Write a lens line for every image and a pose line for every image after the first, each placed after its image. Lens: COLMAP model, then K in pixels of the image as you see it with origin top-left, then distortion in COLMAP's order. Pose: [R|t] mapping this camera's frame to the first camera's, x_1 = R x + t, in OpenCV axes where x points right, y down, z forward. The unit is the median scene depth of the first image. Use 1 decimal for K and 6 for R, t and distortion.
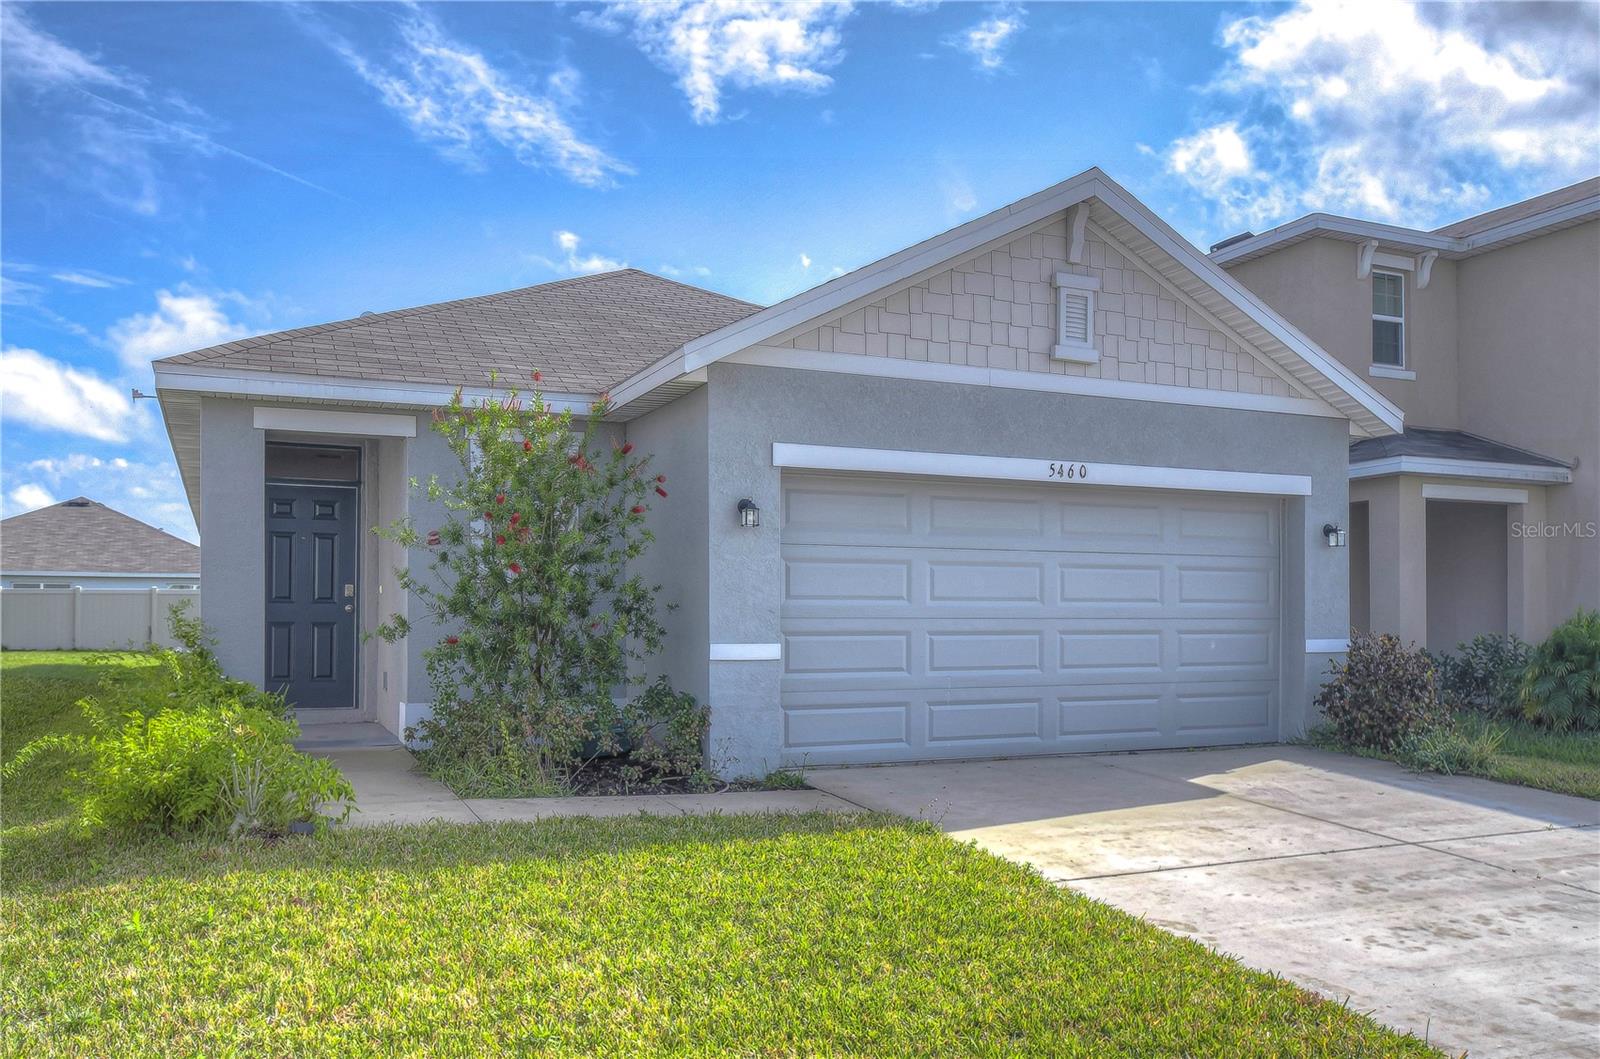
lens RADIAL K [[1198.7, 0, 800.0], [0, 1198.7, 529.5], [0, 0, 1]] dist [0.002854, 0.000868]
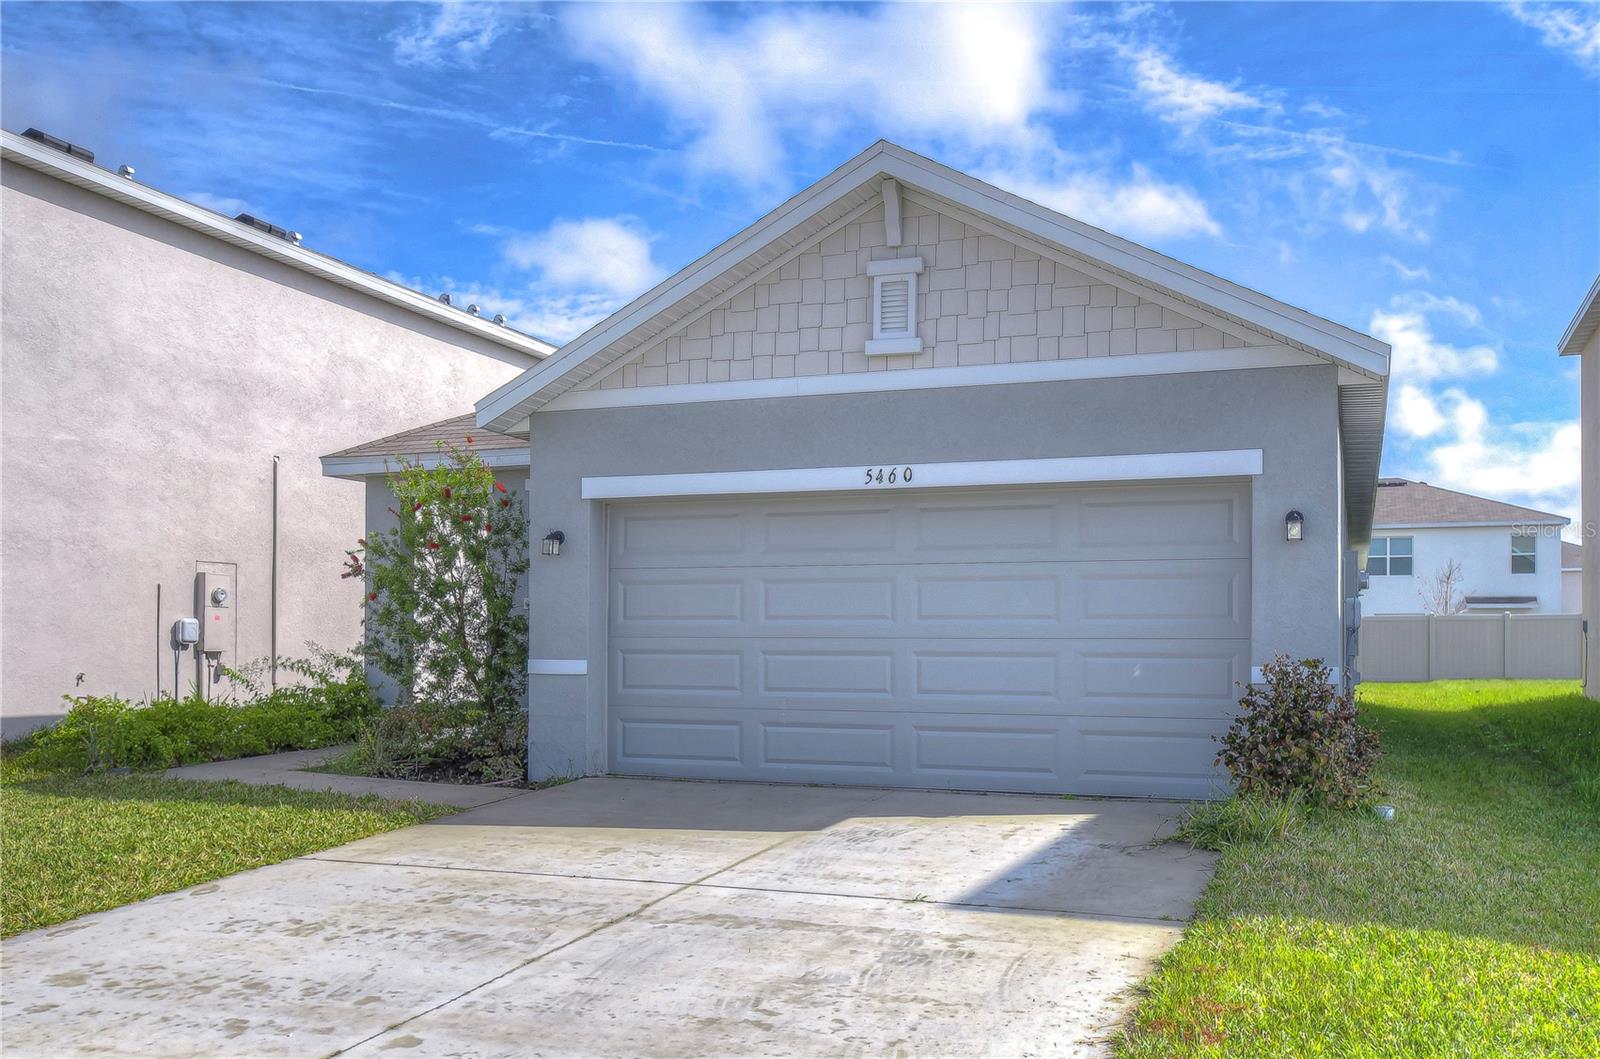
lens RADIAL K [[1290.8, 0, 800.0], [0, 1290.8, 529.5], [0, 0, 1]] dist [-0.048573, 0.096300]
pose [[0.737567, -0.055502, -0.672989, 0.832553], [0.047172, 0.998417, -0.030641, 0.018733], [0.673624, -0.009146, 0.739017, 0.231773]]
